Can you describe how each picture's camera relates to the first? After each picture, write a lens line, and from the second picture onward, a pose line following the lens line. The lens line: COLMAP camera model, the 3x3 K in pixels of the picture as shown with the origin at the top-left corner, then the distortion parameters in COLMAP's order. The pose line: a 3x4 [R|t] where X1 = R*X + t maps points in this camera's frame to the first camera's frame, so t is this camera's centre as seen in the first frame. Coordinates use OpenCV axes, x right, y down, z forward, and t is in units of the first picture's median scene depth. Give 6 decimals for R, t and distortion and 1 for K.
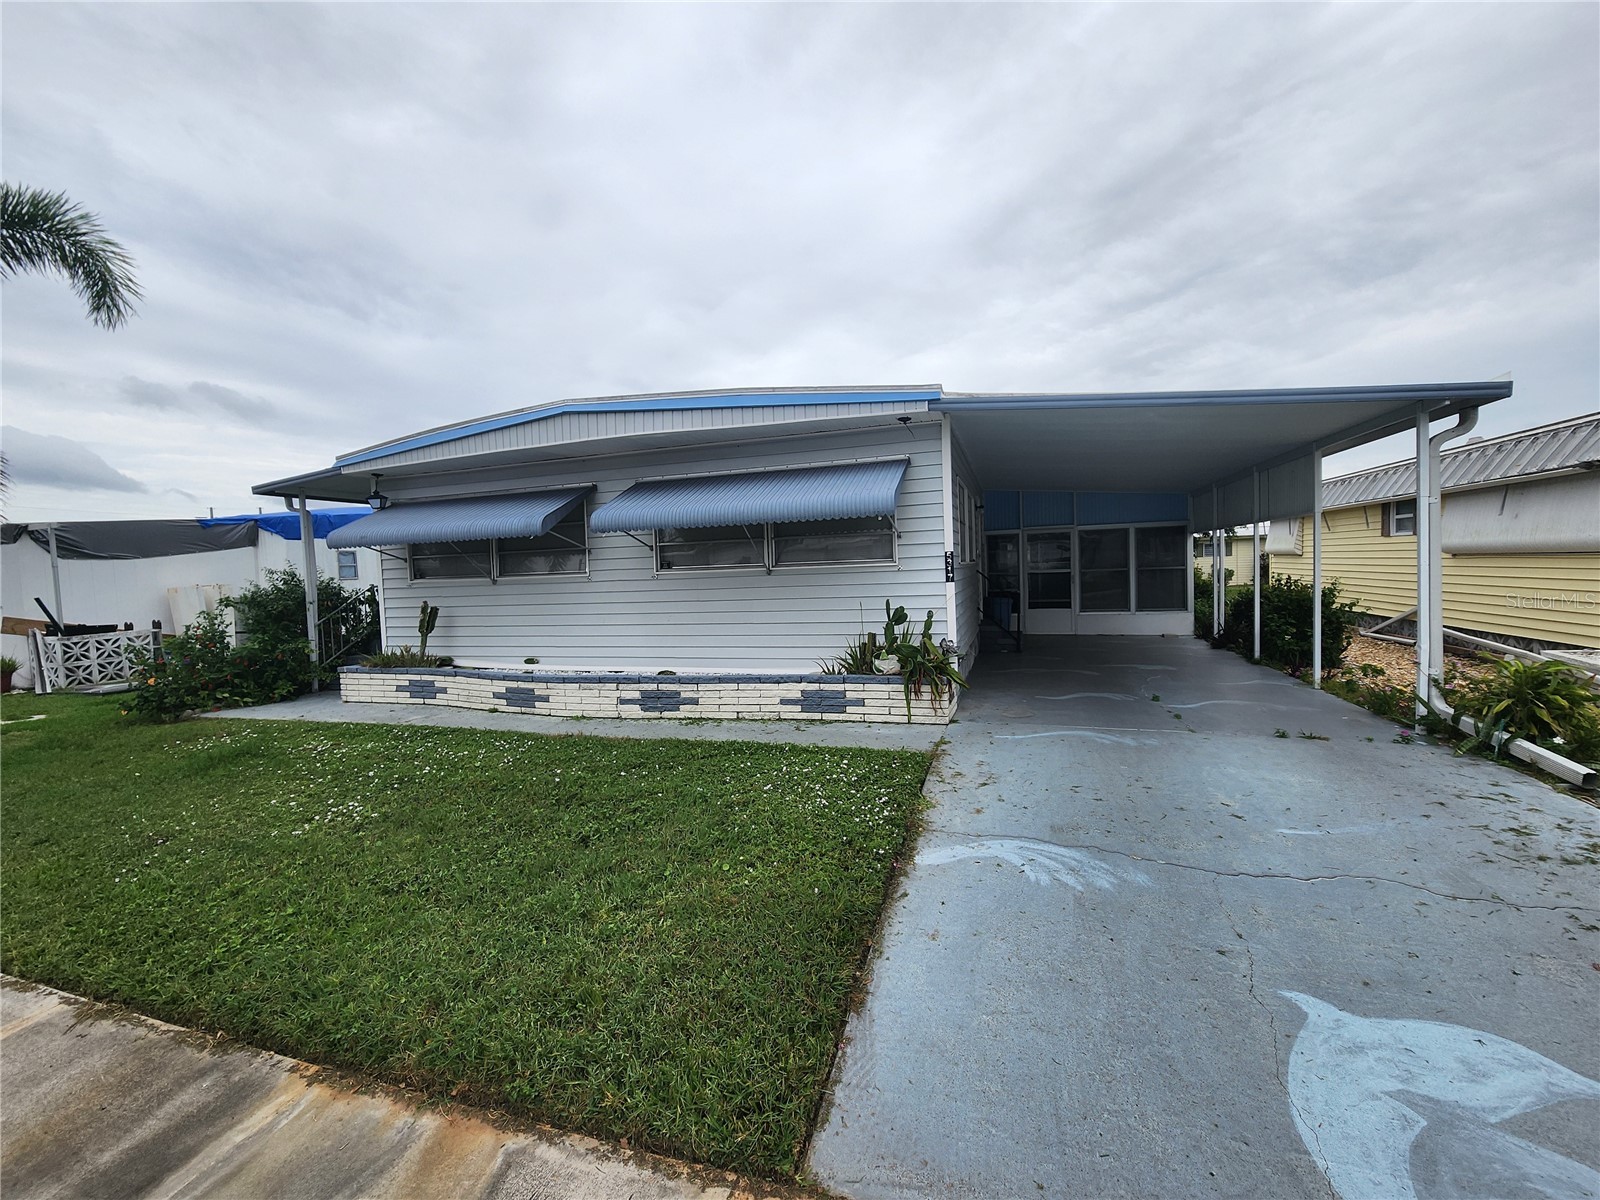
lens RADIAL K [[656.8, 0, 803.5], [0, 656.8, 600.0], [0, 0, 1]] dist [-0.001580, 0.000662]
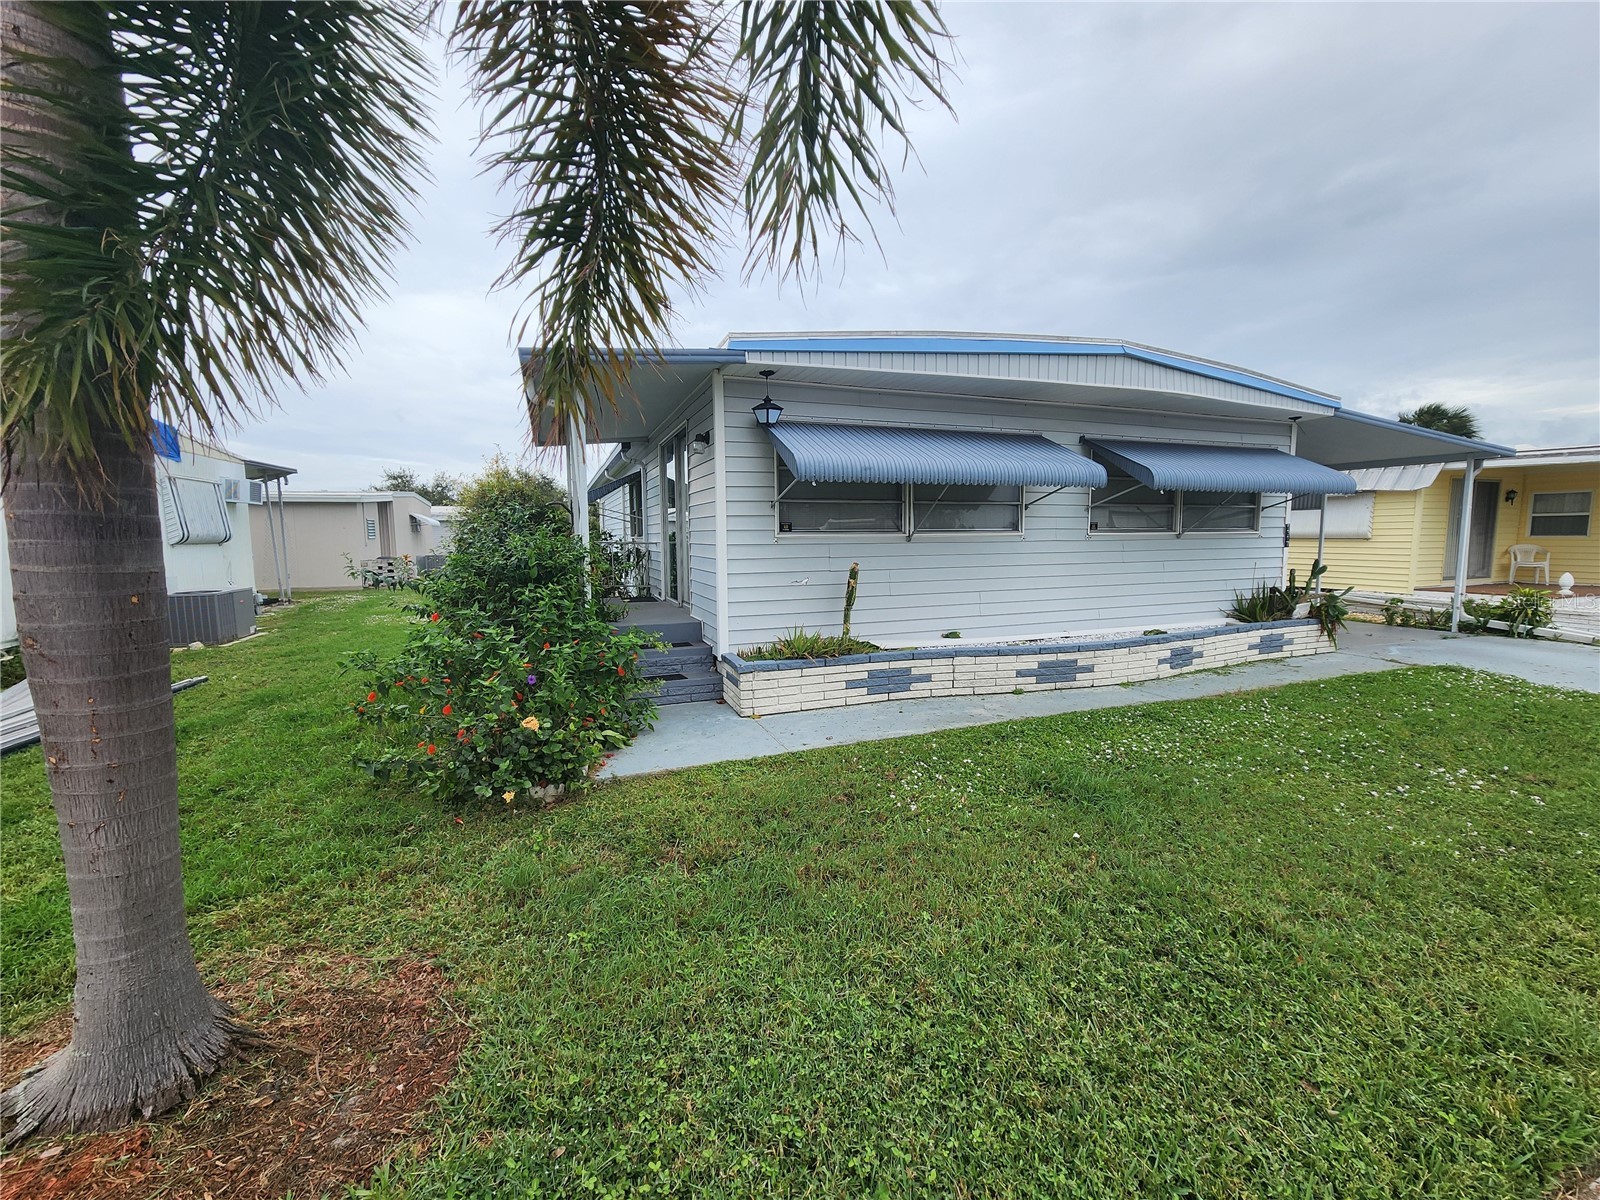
lens RADIAL K [[656.8, 0, 803.5], [0, 656.8, 600.0], [0, 0, 1]] dist [-0.001580, 0.000662]
pose [[0.775548, -0.030420, 0.630555, -1.208628], [0.011462, 0.999352, 0.034115, 0.019855], [-0.631184, -0.019230, 0.775395, 0.526987]]
